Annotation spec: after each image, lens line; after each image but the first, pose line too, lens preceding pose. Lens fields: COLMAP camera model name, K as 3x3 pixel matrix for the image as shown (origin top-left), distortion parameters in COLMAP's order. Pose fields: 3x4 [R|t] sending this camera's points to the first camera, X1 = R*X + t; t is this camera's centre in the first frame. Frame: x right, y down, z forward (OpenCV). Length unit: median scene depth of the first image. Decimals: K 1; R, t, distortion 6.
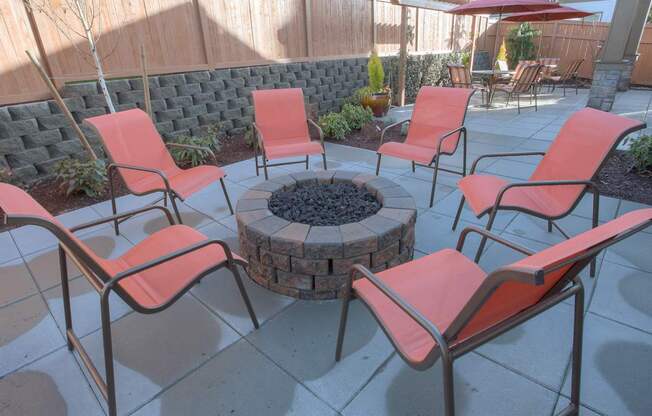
lens RADIAL K [[361.4, 0, 319.0], [0, 361.4, 202.9], [0, 0, 1]] dist [-0.042304, 0.002809]
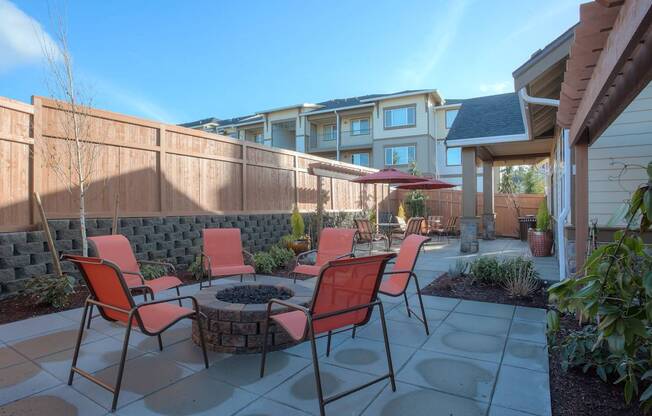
lens RADIAL K [[361.4, 0, 319.0], [0, 361.4, 202.9], [0, 0, 1]] dist [-0.042304, 0.002809]
pose [[0.982360, 0.029427, 0.184668, -0.002962], [0.048938, 0.912668, -0.405762, 0.083636], [-0.180481, 0.407642, 0.895129, -0.166600]]
